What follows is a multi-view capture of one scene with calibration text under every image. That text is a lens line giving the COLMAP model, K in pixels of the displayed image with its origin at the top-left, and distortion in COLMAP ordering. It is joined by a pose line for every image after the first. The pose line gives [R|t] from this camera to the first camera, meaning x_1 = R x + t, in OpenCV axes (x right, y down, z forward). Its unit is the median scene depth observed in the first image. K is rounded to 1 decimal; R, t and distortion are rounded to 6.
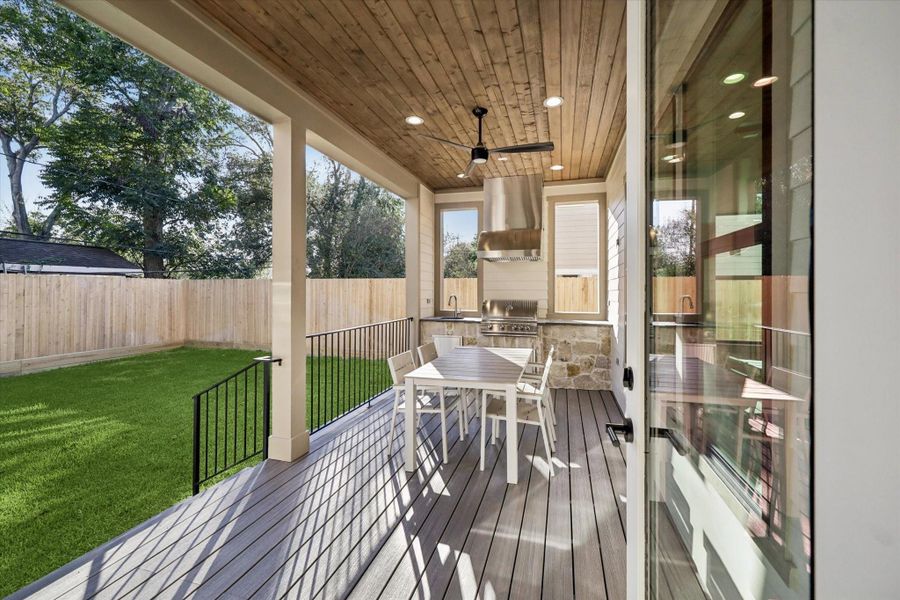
lens RADIAL K [[363.7, 0, 451.9], [0, 363.7, 294.1], [0, 0, 1]] dist [0.001542, 0.000150]
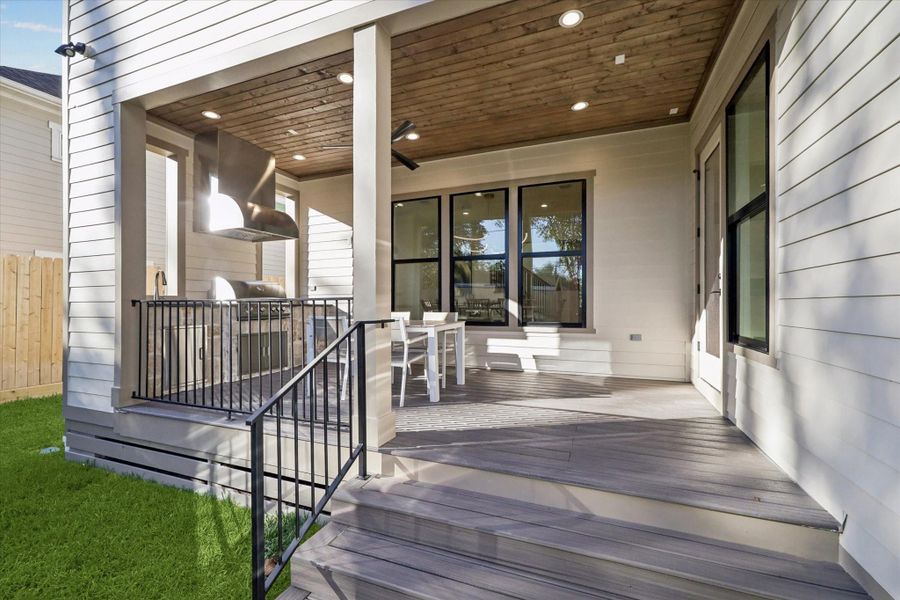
lens RADIAL K [[363.7, 0, 451.9], [0, 363.7, 294.1], [0, 0, 1]] dist [0.001542, 0.000150]
pose [[0.141742, 0.018380, 0.989733, -1.140207], [0.010655, 0.999741, -0.020092, 0.127748], [-0.989846, 0.013394, 0.141510, 0.673766]]
